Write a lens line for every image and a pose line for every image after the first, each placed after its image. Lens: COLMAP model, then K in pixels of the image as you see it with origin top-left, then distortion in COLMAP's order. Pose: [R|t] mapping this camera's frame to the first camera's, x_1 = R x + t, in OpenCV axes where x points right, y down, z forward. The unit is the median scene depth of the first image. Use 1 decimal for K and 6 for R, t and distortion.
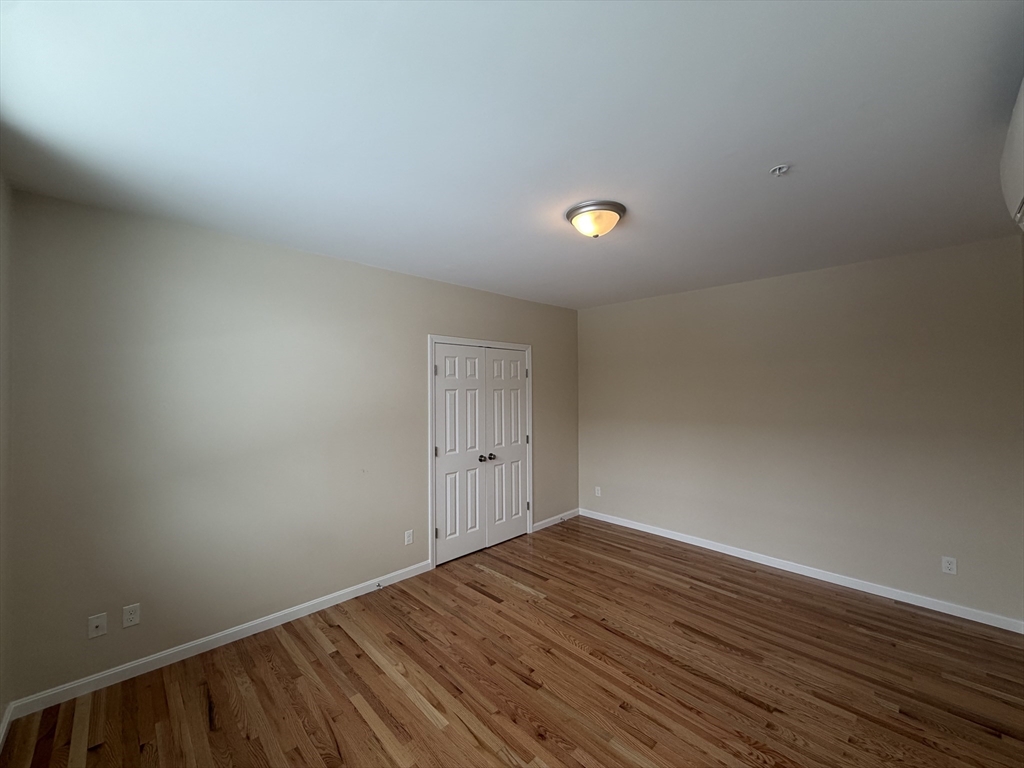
lens RADIAL K [[407.0, 0, 509.0], [0, 407.0, 383.9], [0, 0, 1]] dist [0.001159, -0.000341]
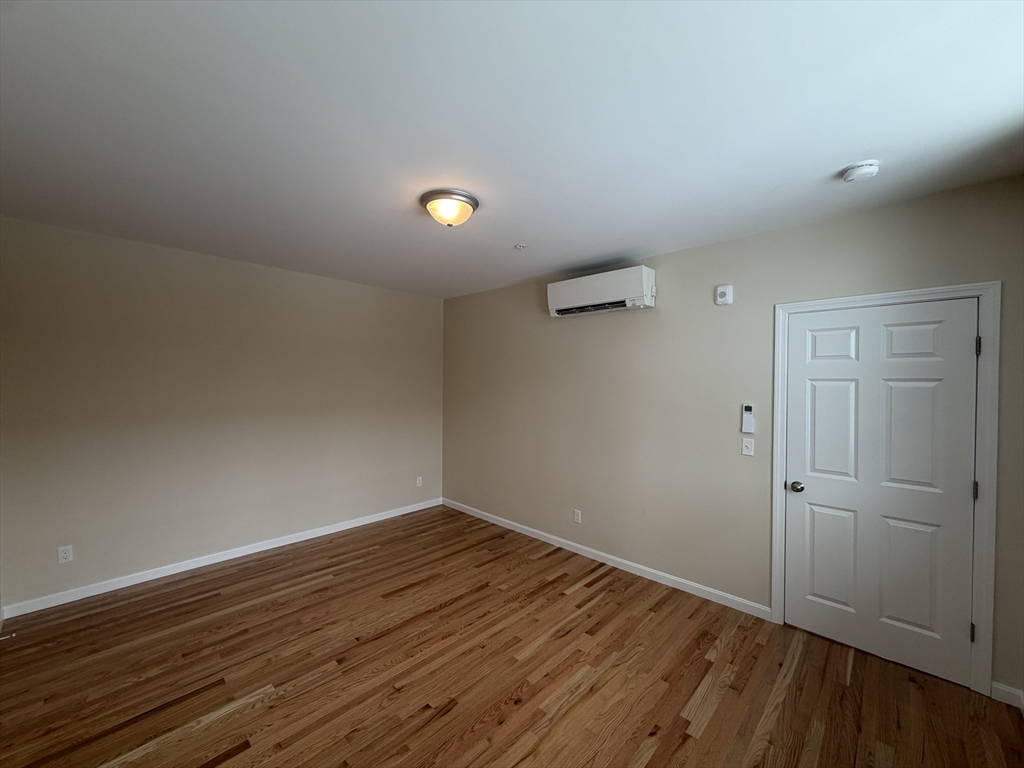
lens RADIAL K [[407.0, 0, 509.3], [0, 407.0, 383.7], [0, 0, 1]] dist [0.001159, -0.000341]
pose [[-0.039961, -0.005682, 0.999185, -0.641757], [-0.020837, 0.999771, 0.004852, 0.020691], [-0.998984, -0.020626, -0.040070, 0.711188]]
